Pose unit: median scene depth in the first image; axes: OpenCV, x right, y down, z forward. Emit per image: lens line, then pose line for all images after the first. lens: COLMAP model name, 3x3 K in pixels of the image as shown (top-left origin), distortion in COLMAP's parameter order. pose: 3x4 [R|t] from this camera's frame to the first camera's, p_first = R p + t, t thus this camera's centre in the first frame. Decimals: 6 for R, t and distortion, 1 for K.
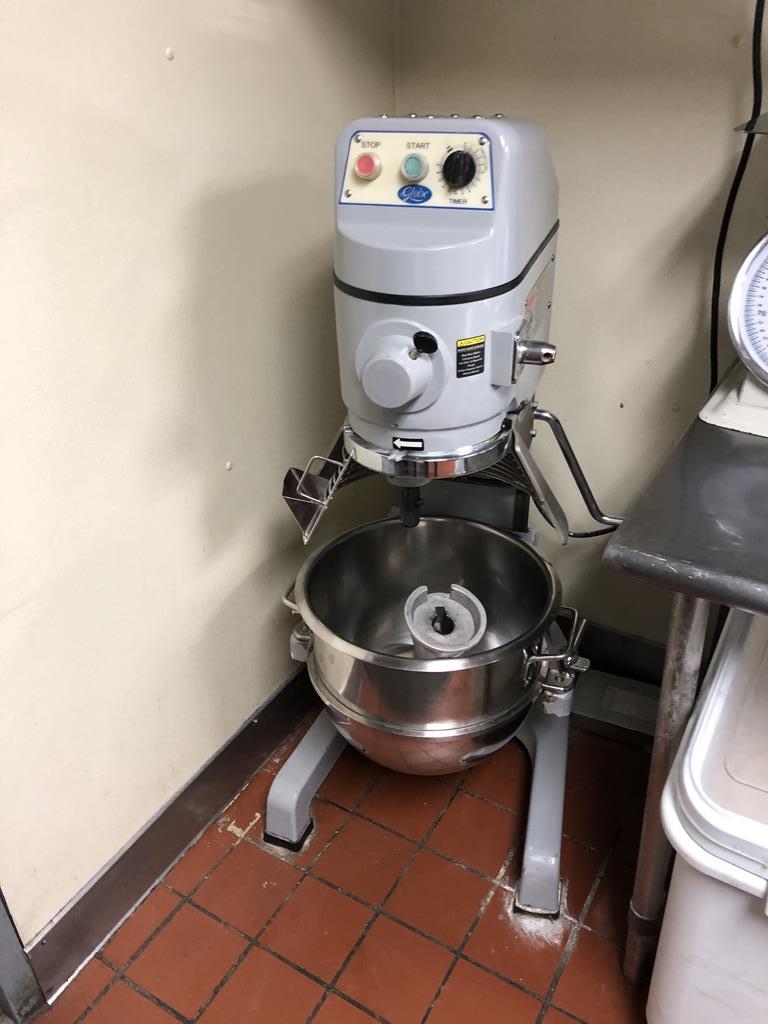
lens RADIAL K [[840.3, 0, 384.0], [0, 840.3, 512.0], [0, 0, 1]] dist [0.035477, -0.013495]
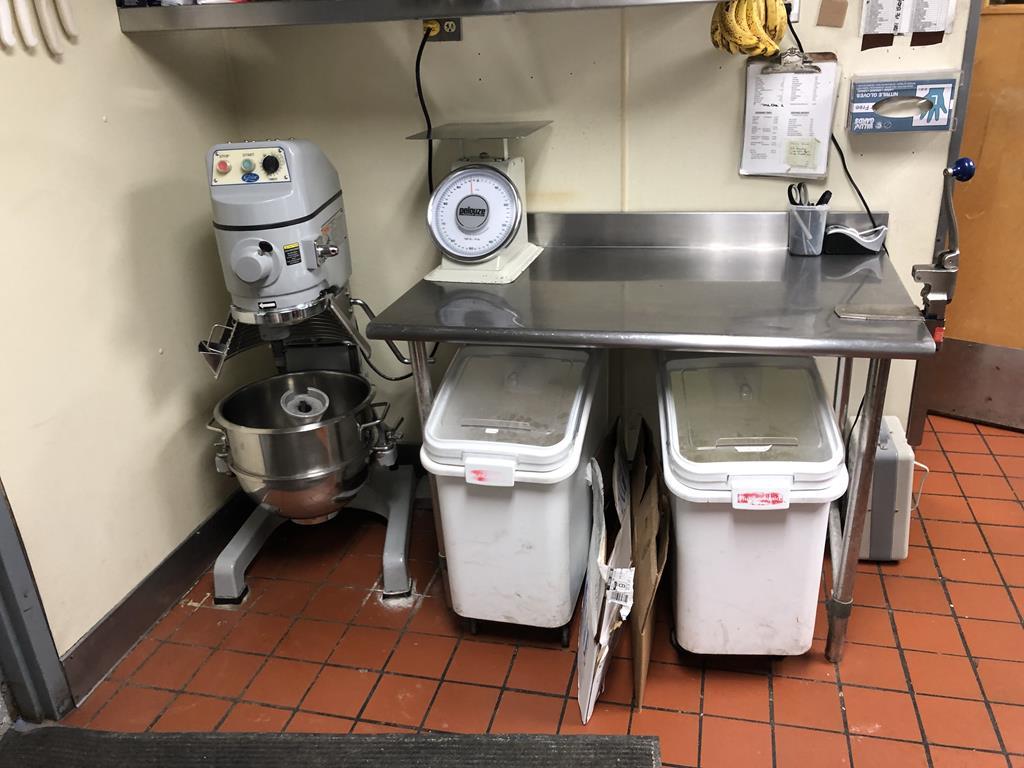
lens RADIAL K [[840.3, 0, 517.1], [0, 840.3, 369.8], [0, 0, 1]] dist [0.035477, -0.013495]
pose [[0.955697, -0.138182, 0.259904, 0.049957], [0.179299, 0.973535, -0.141710, 0.403789], [-0.233444, 0.182032, 0.955180, -0.850127]]
